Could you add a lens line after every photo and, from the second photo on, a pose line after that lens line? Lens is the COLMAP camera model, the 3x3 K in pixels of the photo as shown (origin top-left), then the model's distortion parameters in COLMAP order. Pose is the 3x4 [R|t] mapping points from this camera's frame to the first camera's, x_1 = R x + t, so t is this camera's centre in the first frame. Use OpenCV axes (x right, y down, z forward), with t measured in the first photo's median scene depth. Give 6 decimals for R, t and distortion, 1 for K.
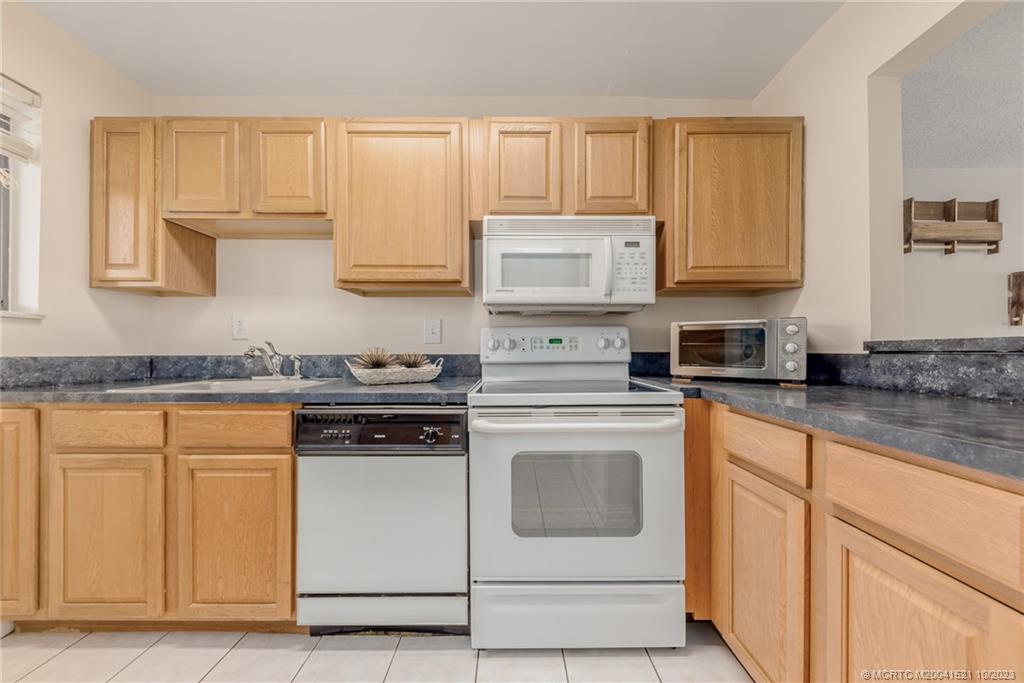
lens RADIAL K [[342.9, 0, 512.5], [0, 342.9, 353.7], [0, 0, 1]] dist [-0.000116, -0.000018]
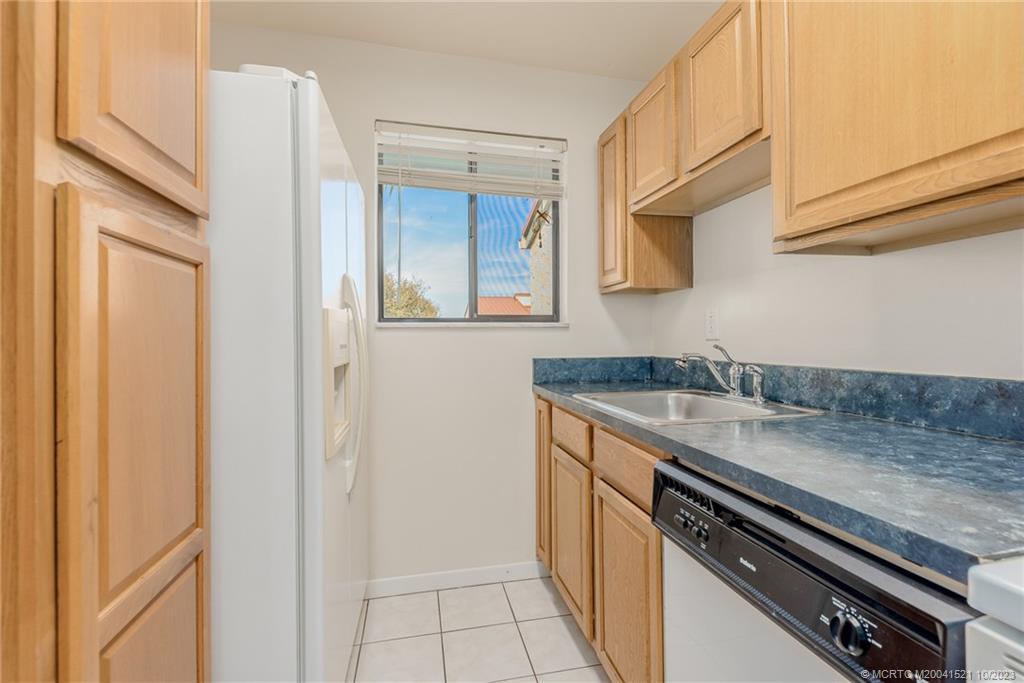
lens RADIAL K [[447.7, 0, 512.0], [0, 447.7, 341.5], [0, 0, 1]] dist [-0.023681, -0.000265]
pose [[0.215581, 0.005307, -0.976472, 0.100459], [-0.002665, 0.999985, 0.004846, -0.049884], [0.976482, 0.001557, 0.215592, 0.415460]]
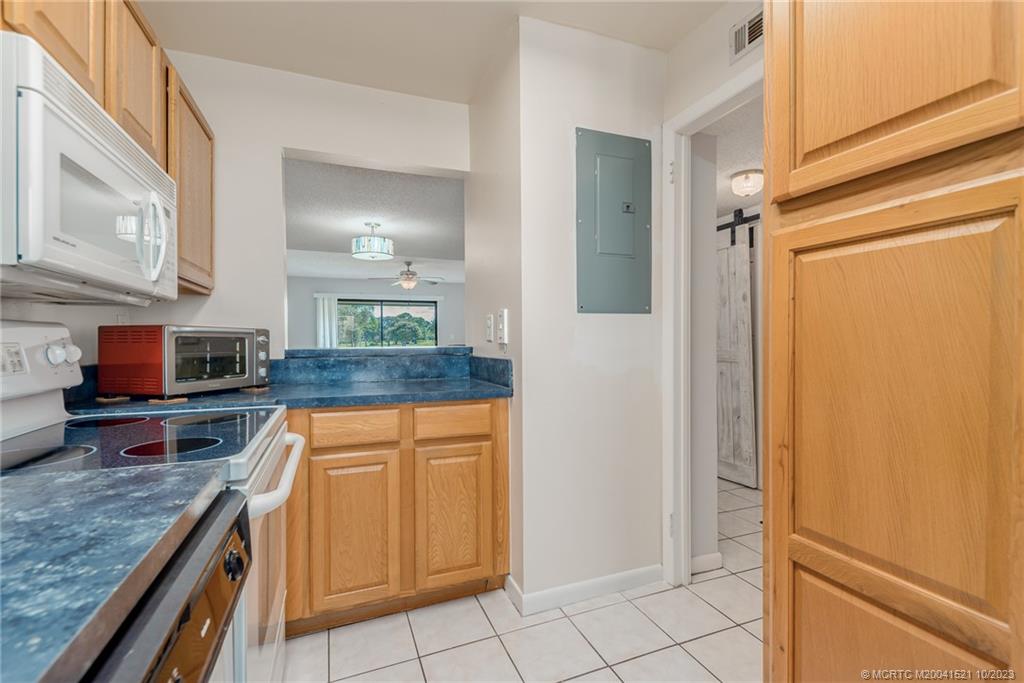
lens RADIAL K [[447.7, 0, 512.0], [0, 447.7, 341.5], [0, 0, 1]] dist [-0.023681, -0.000265]
pose [[-0.348667, 0.002423, 0.937244, -0.708225], [0.018289, 0.999824, 0.004219, -0.046876], [-0.937068, 0.018612, -0.348650, 0.637868]]
